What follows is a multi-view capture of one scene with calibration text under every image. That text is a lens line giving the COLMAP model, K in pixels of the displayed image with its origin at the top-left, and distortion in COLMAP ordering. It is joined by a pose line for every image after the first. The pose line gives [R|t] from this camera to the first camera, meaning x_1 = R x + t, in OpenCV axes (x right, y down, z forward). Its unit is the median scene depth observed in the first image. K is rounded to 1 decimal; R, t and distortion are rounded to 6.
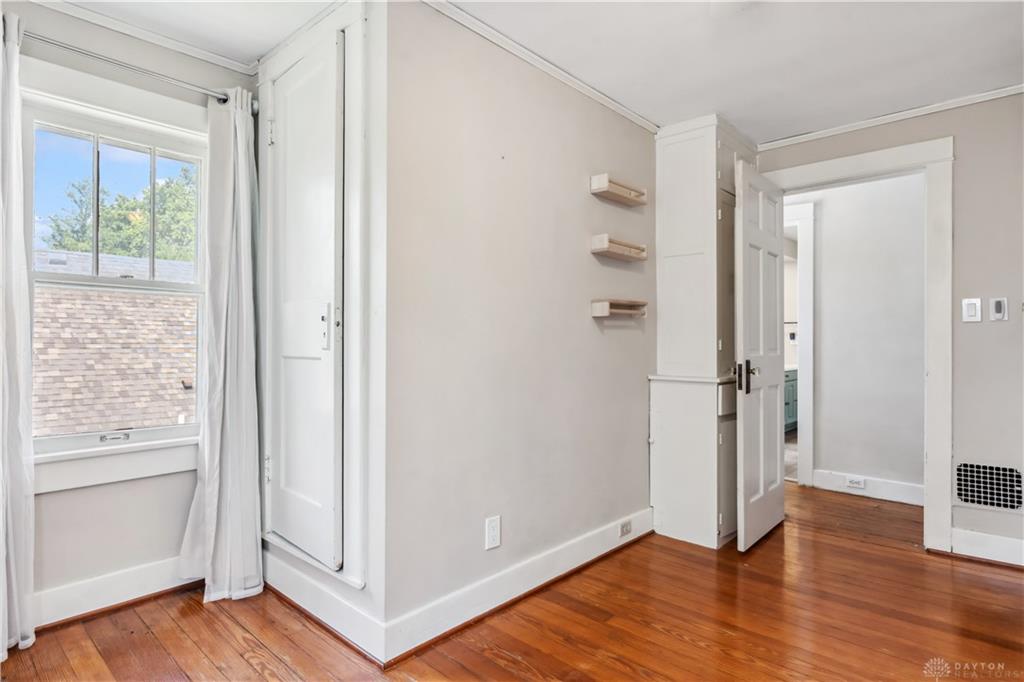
lens RADIAL K [[559.5, 0, 512.3], [0, 559.5, 340.0], [0, 0, 1]] dist [0.018184, -0.002665]
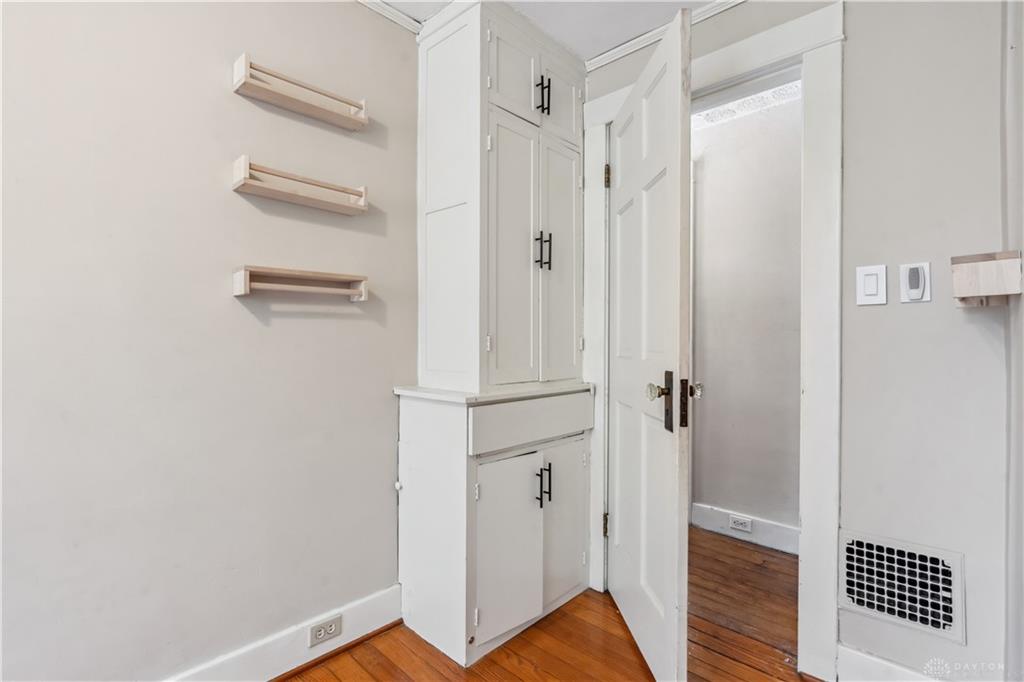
lens RADIAL K [[485.1, 0, 508.2], [0, 485.1, 341.0], [0, 0, 1]] dist [-0.001416, 0.001737]
pose [[0.999600, 0.000699, -0.028286, 0.442192], [-0.000551, 0.999986, 0.005247, 0.003417], [0.028289, -0.005229, 0.999586, 0.475567]]
